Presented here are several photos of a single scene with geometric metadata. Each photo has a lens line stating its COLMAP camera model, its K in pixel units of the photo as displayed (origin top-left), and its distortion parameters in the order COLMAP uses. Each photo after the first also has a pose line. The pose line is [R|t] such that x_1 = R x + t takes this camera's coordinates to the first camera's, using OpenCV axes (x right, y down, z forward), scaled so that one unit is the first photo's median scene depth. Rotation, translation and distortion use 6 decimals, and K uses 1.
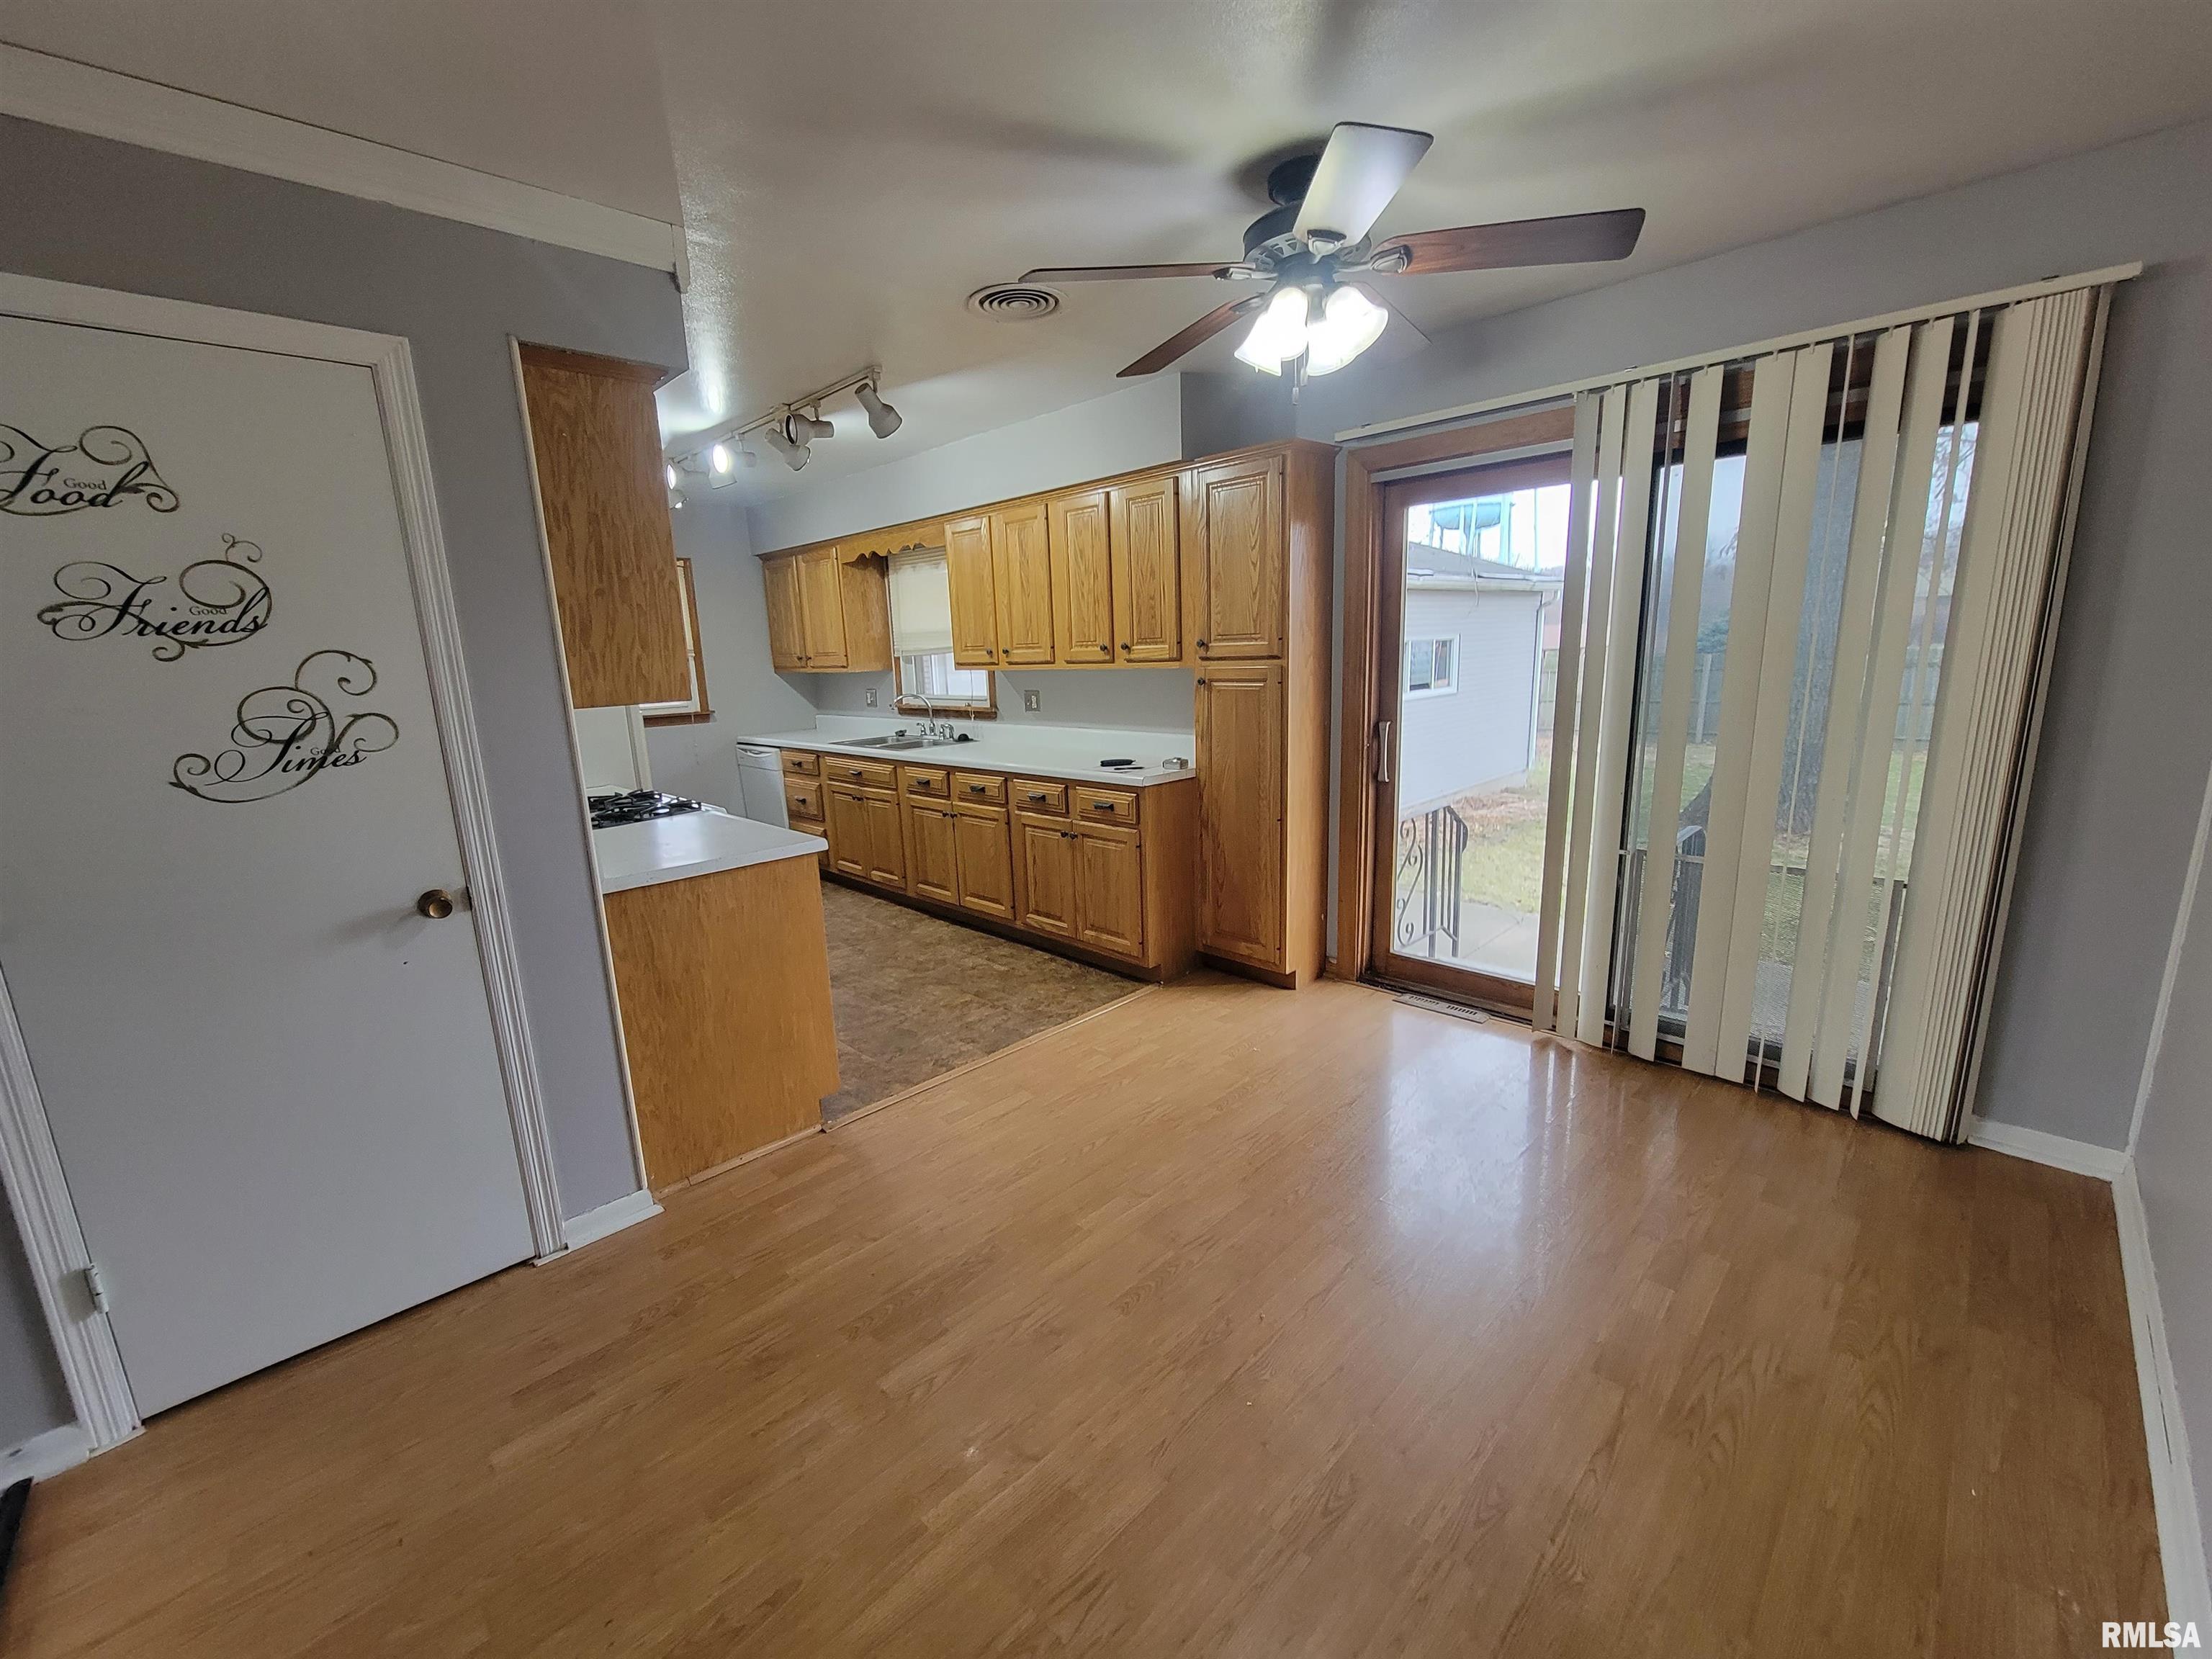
lens RADIAL K [[901.4, 0, 1087.5], [0, 901.4, 836.7], [0, 0, 1]] dist [-0.002336, -0.000529]
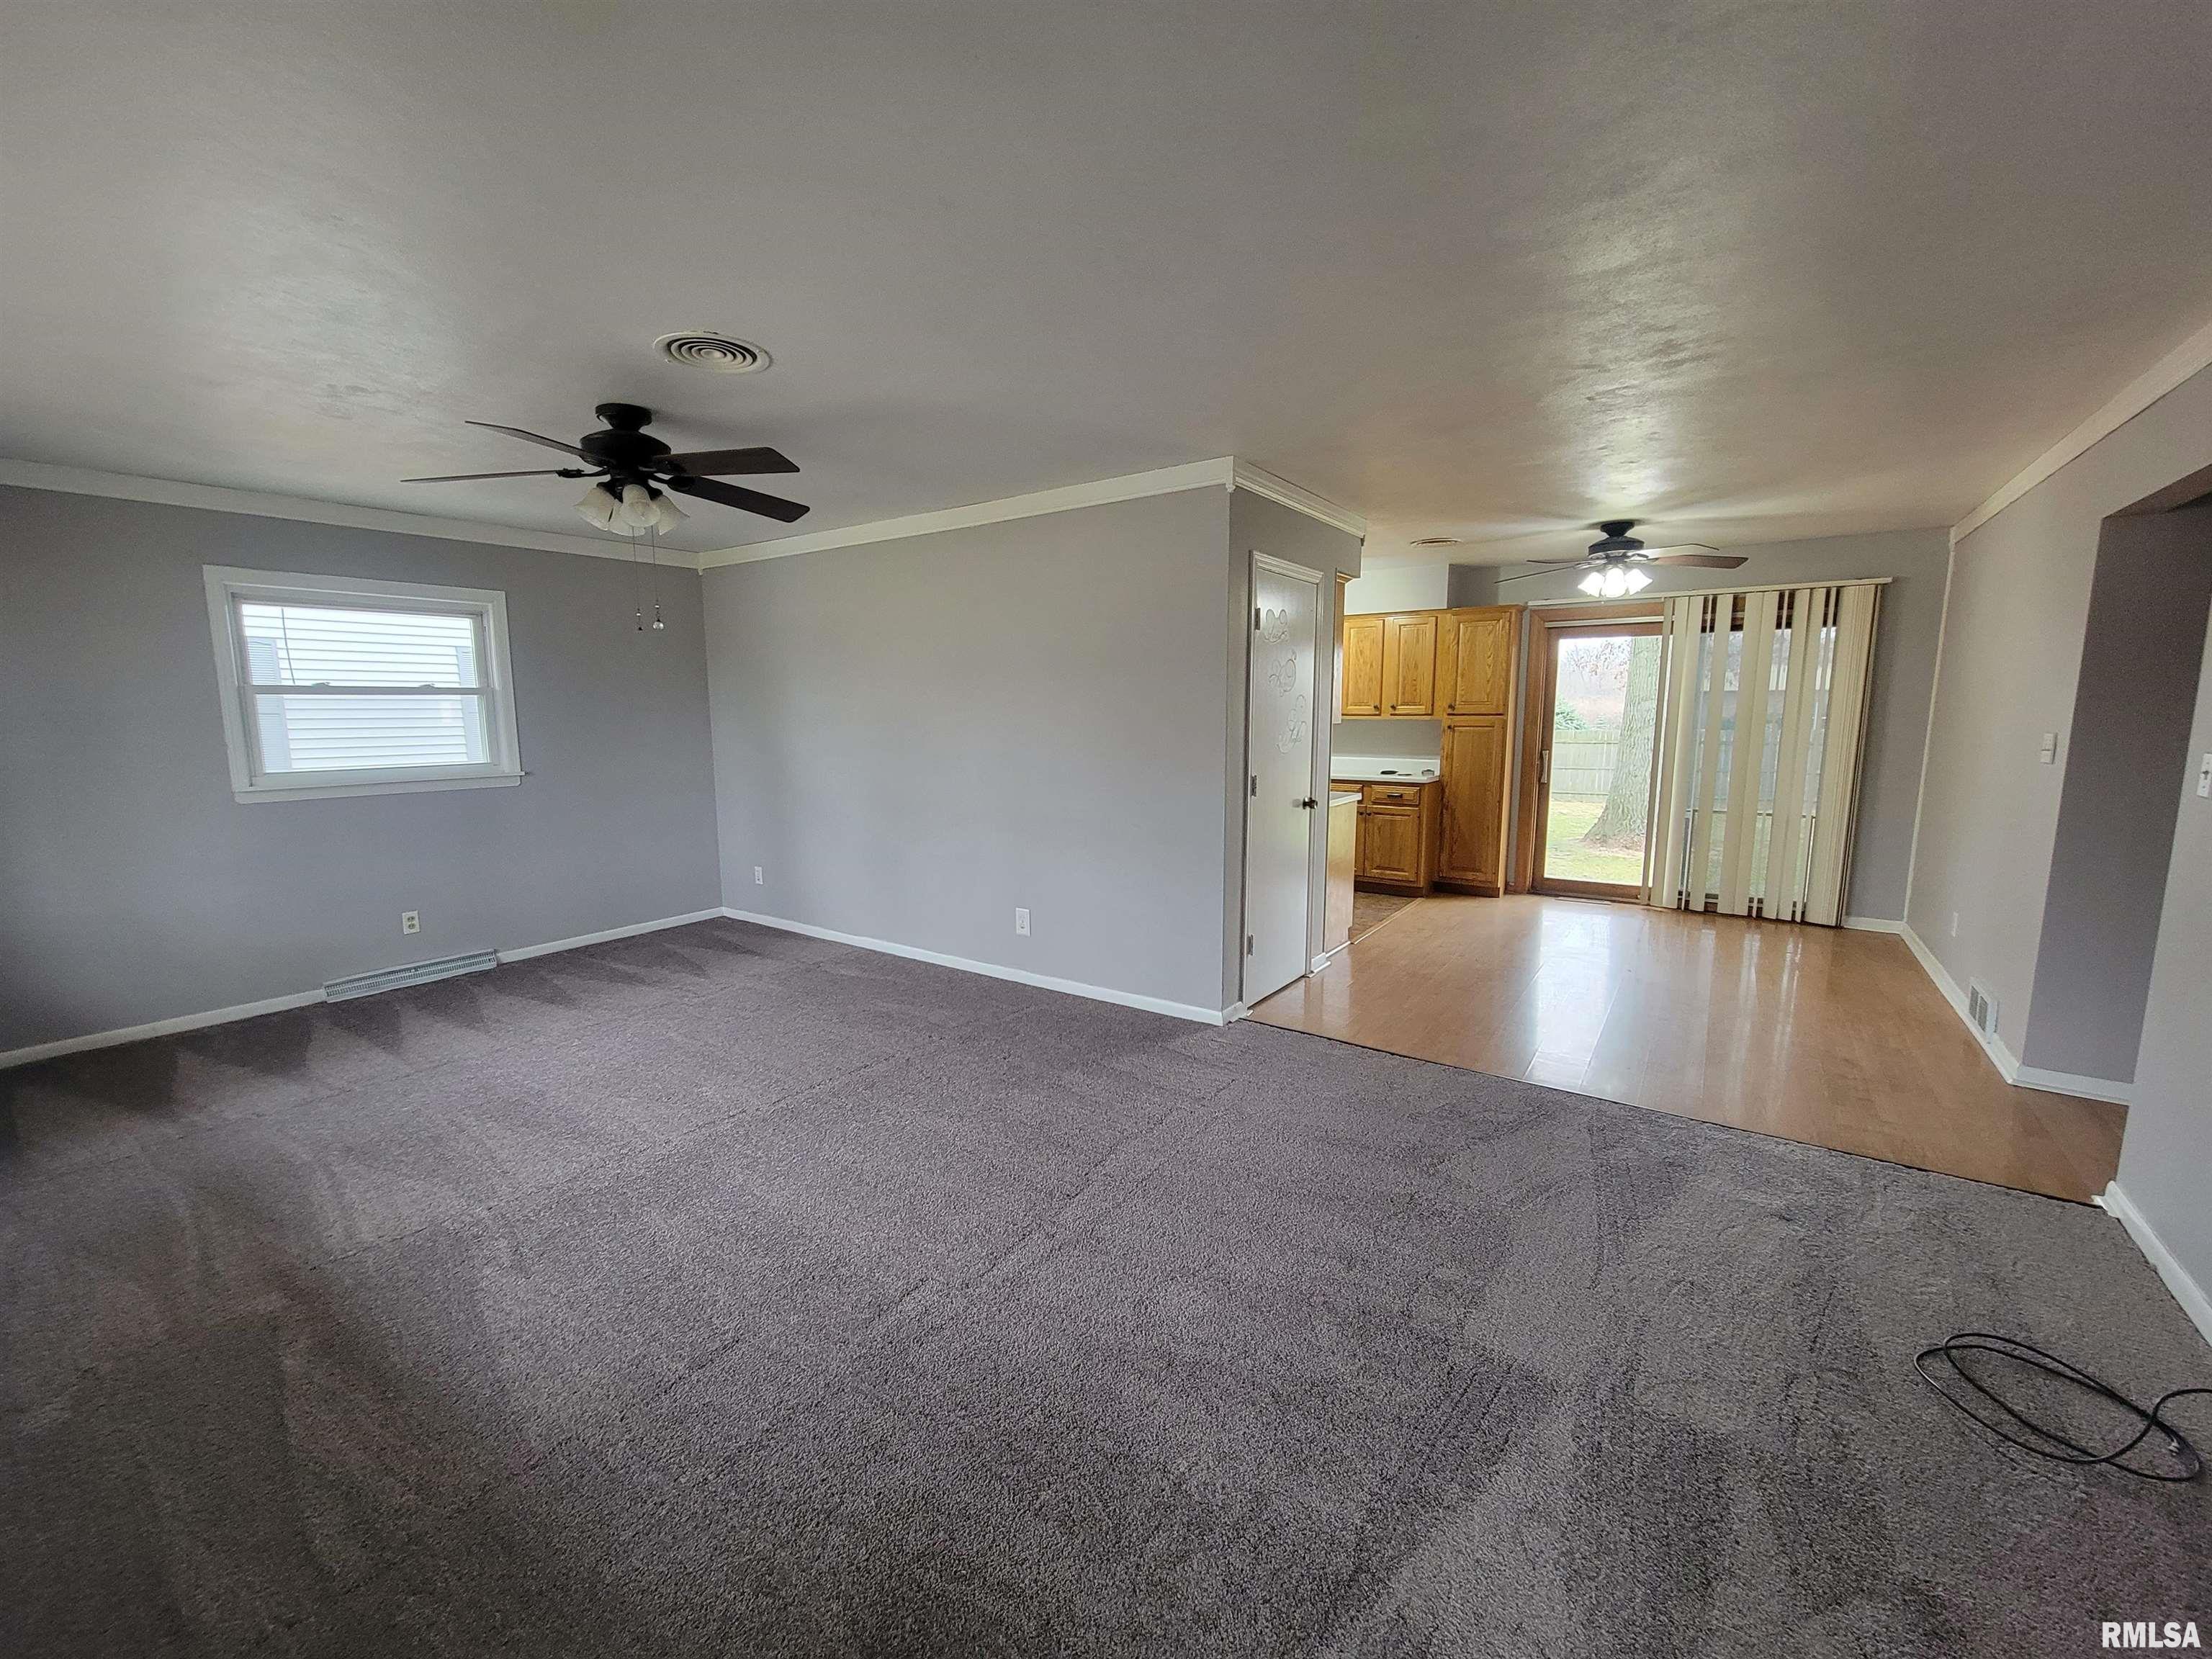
lens RADIAL K [[901.4, 0, 1090.2], [0, 901.4, 837.9], [0, 0, 1]] dist [-0.002336, -0.000529]
pose [[0.984280, 0.006335, 0.176501, -1.485130], [0.005844, 0.997641, -0.068398, 0.280532], [-0.176518, 0.068355, 0.981921, -1.048986]]
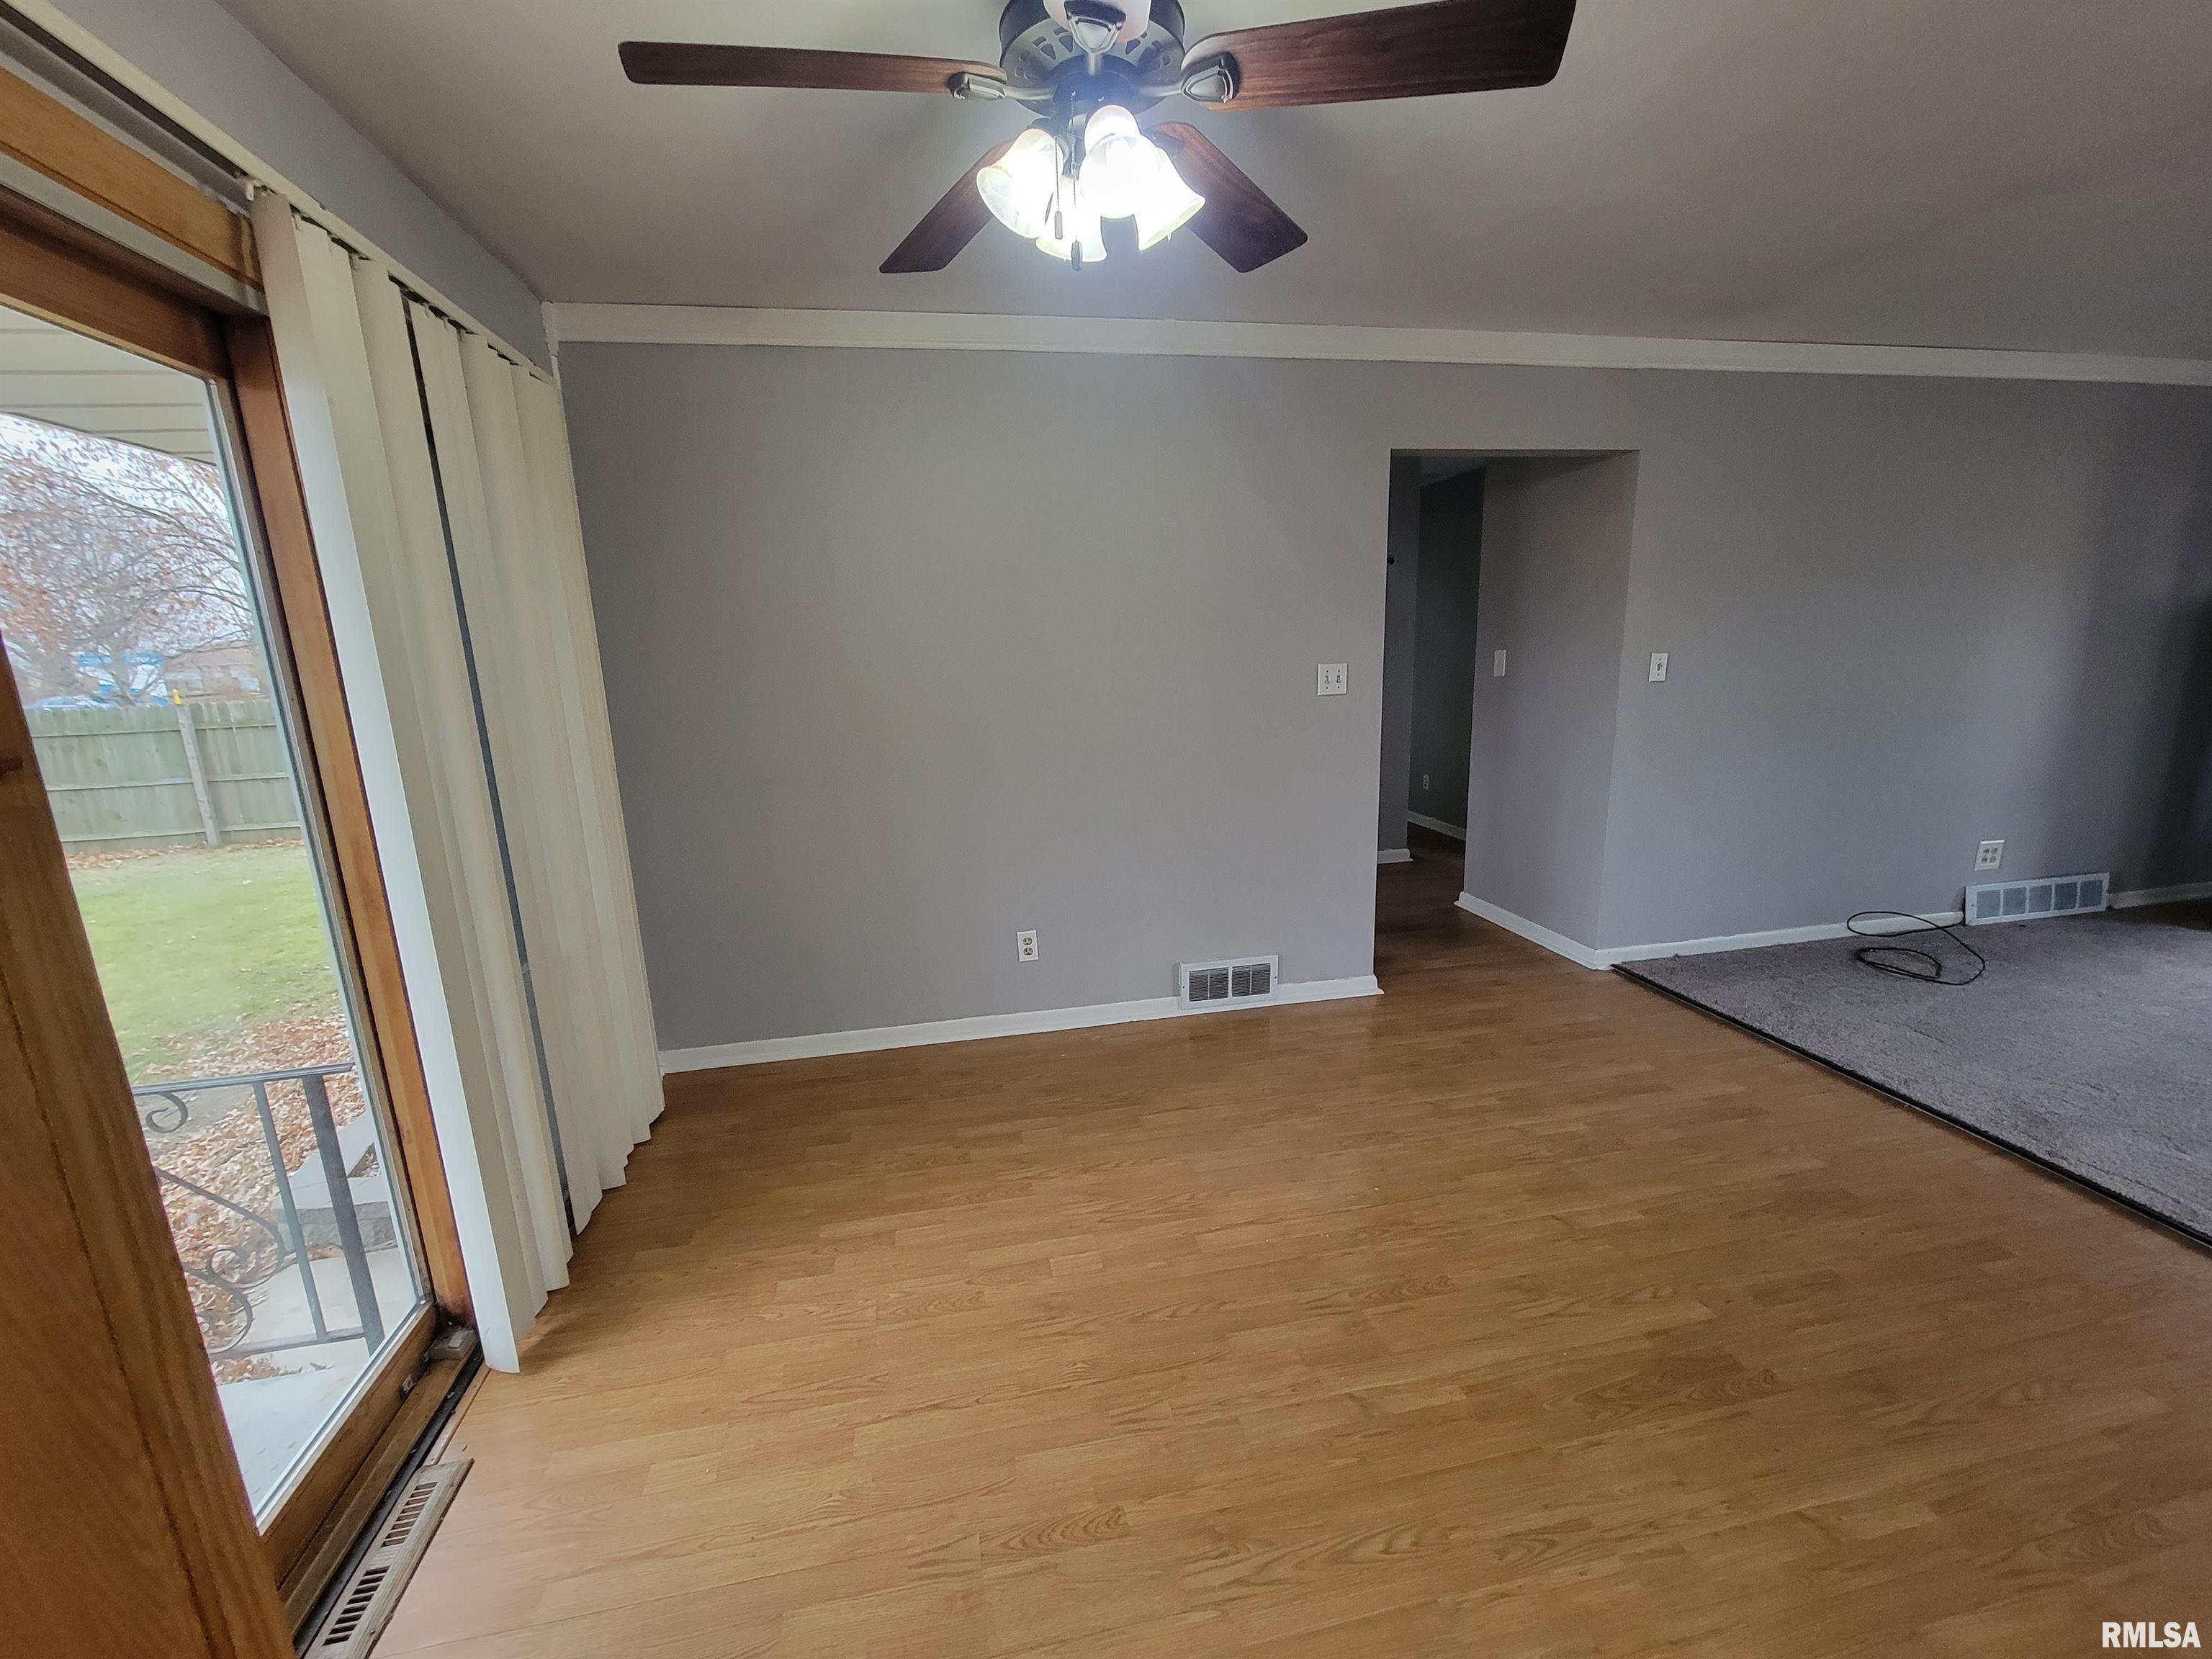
lens RADIAL K [[901.4, 0, 1095.8], [0, 901.4, 826.5], [0, 0, 1]] dist [-0.002336, -0.000529]
pose [[-0.837383, -0.047405, 0.544557, -0.139035], [0.177027, 0.919021, 0.352224, -0.328422], [-0.517157, 0.391348, -0.761180, 1.557160]]
